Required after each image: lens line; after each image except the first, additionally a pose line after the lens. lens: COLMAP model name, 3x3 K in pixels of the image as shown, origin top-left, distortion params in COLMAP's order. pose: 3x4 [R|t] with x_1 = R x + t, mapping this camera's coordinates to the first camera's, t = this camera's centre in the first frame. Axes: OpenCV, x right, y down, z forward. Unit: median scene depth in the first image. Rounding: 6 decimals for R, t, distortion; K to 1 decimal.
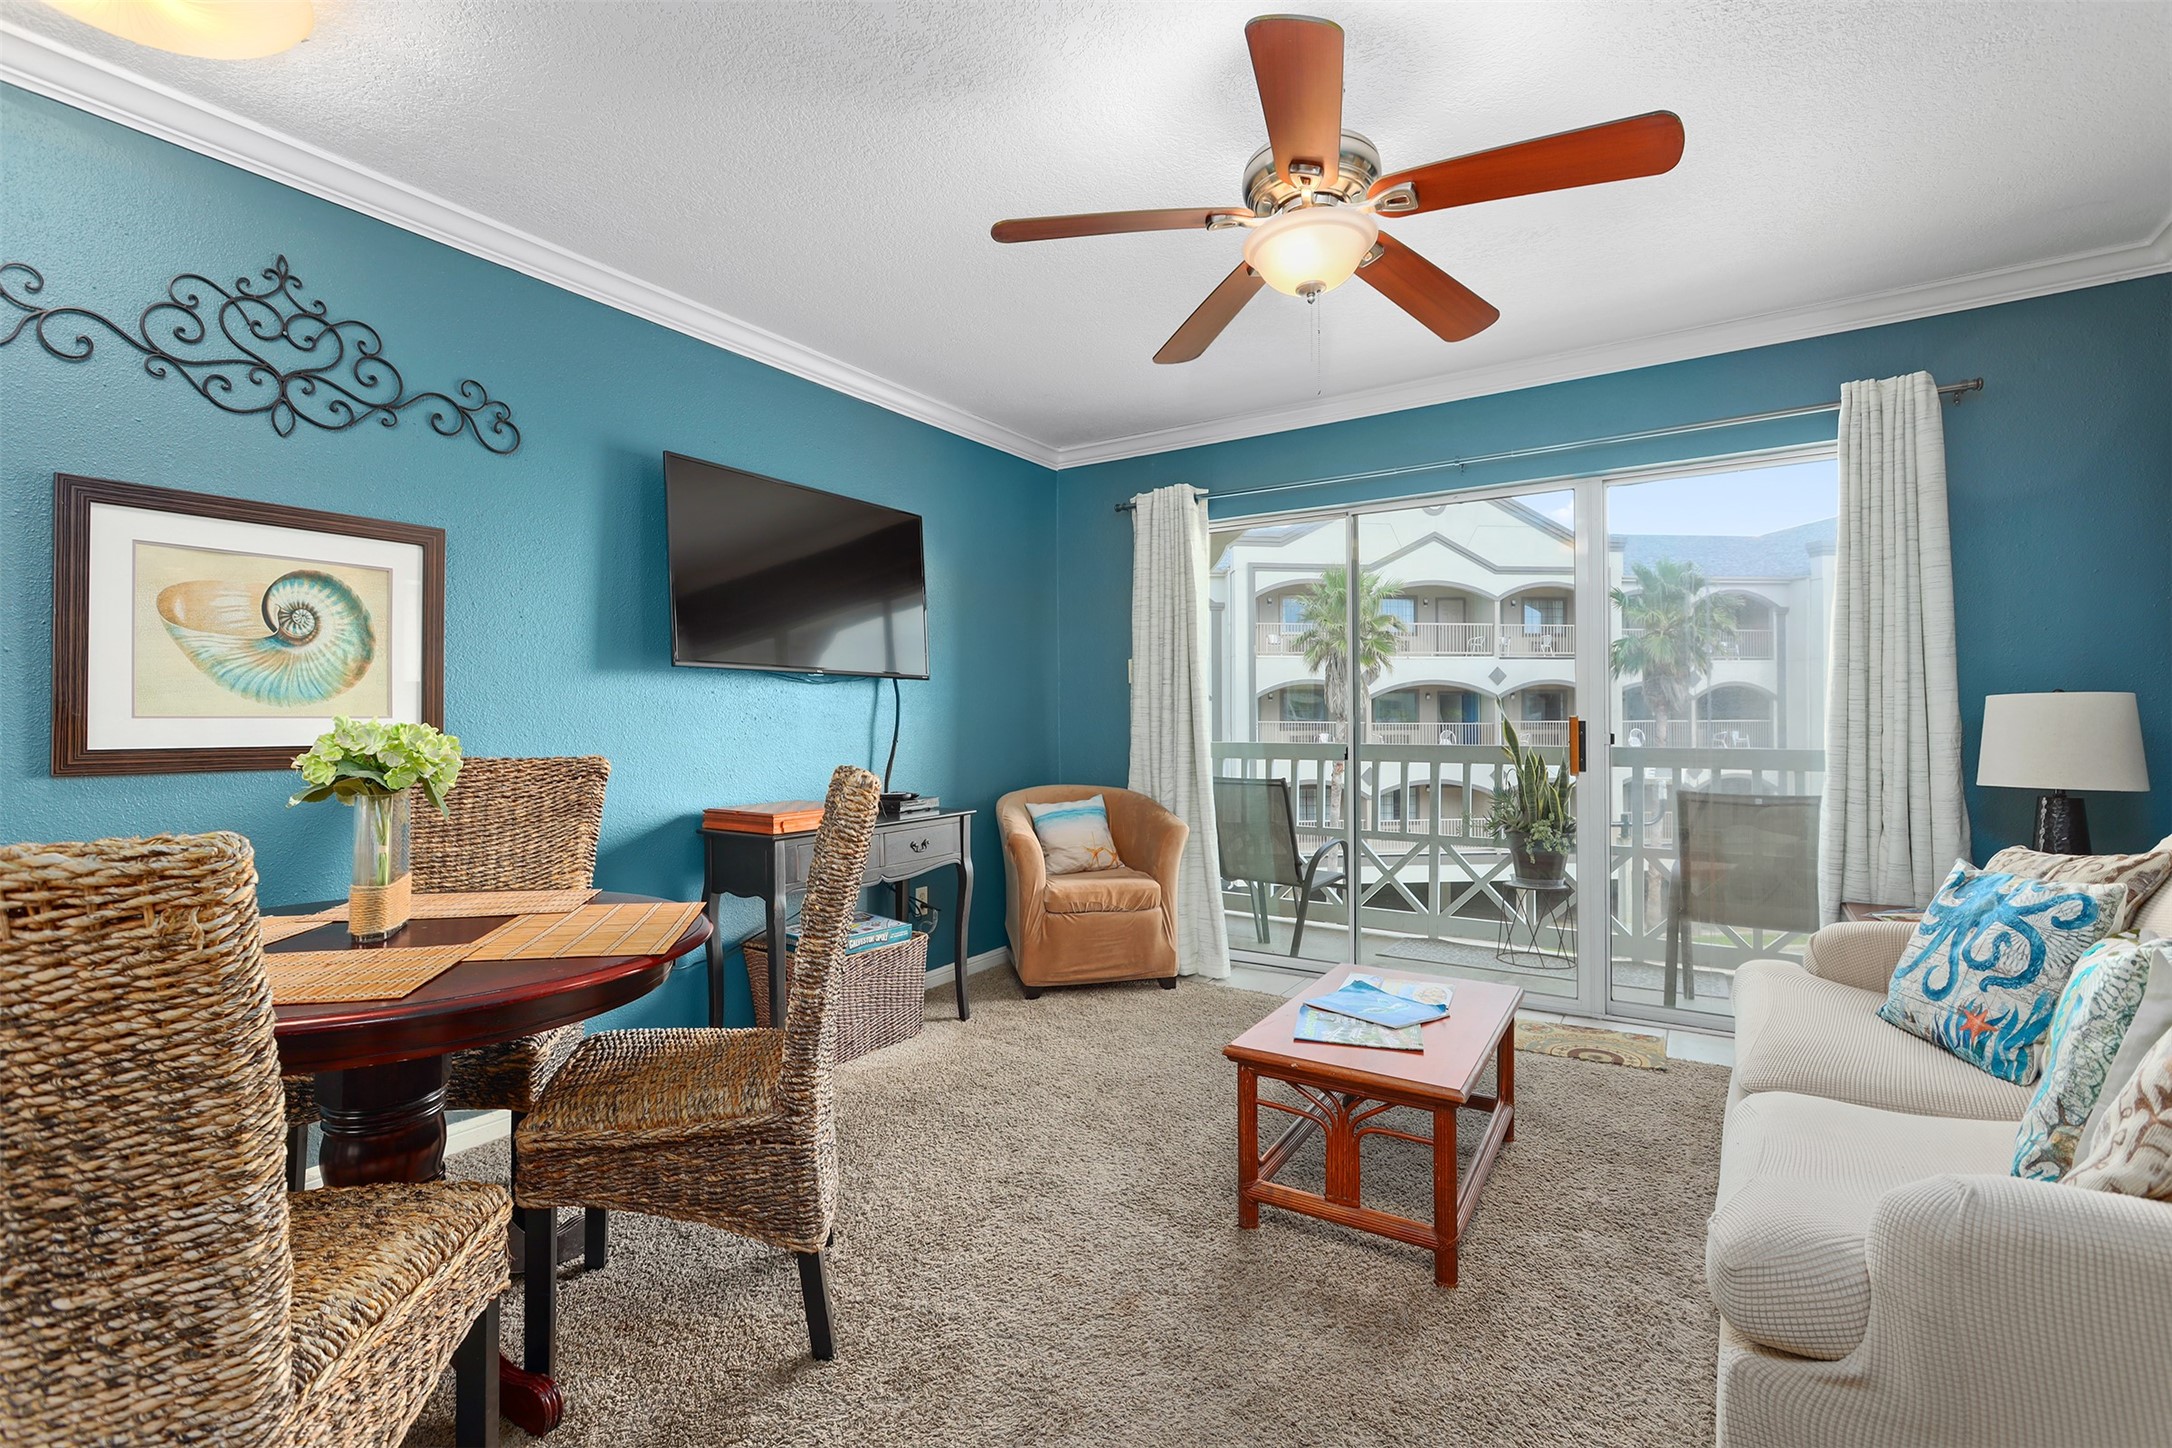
lens RADIAL K [[885.0, 0, 1093.8], [0, 885.0, 740.3], [0, 0, 1]] dist [-0.023832, 0.000094]
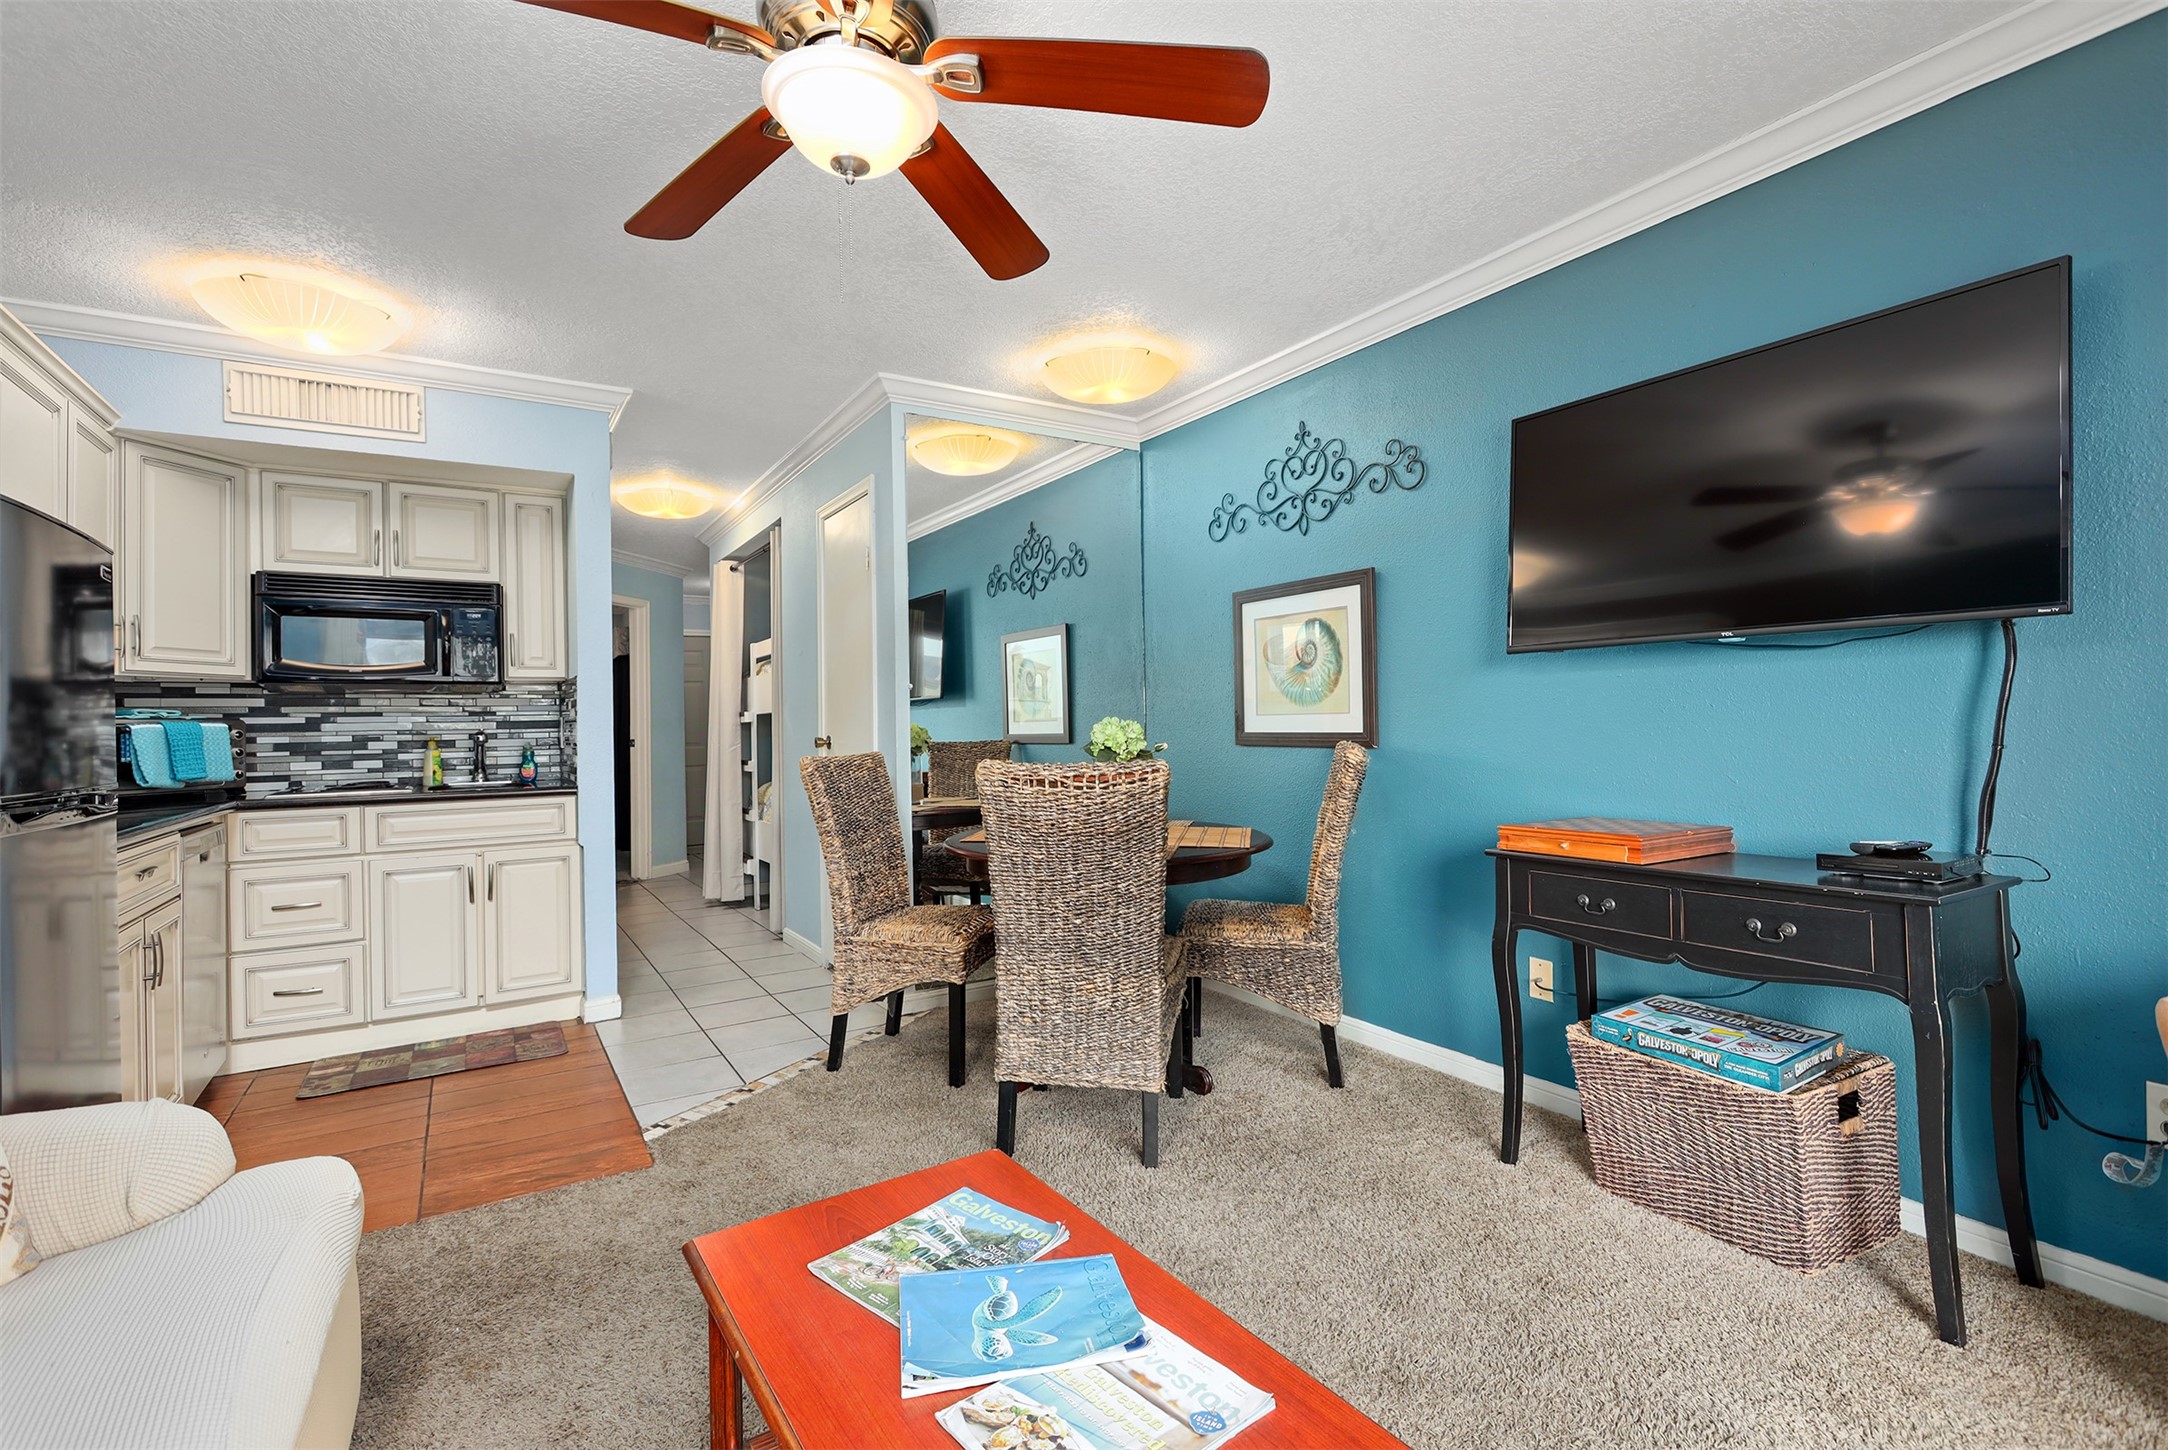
lens RADIAL K [[1031.2, 0, 1128.1], [0, 1031.2, 730.4], [0, 0, 1]] dist [0.014844, -0.001834]
pose [[-0.389726, 0.024907, -0.920594, 0.937059], [0.006732, 0.999685, 0.024198, -0.043830], [0.920906, 0.003233, -0.389771, 1.445418]]
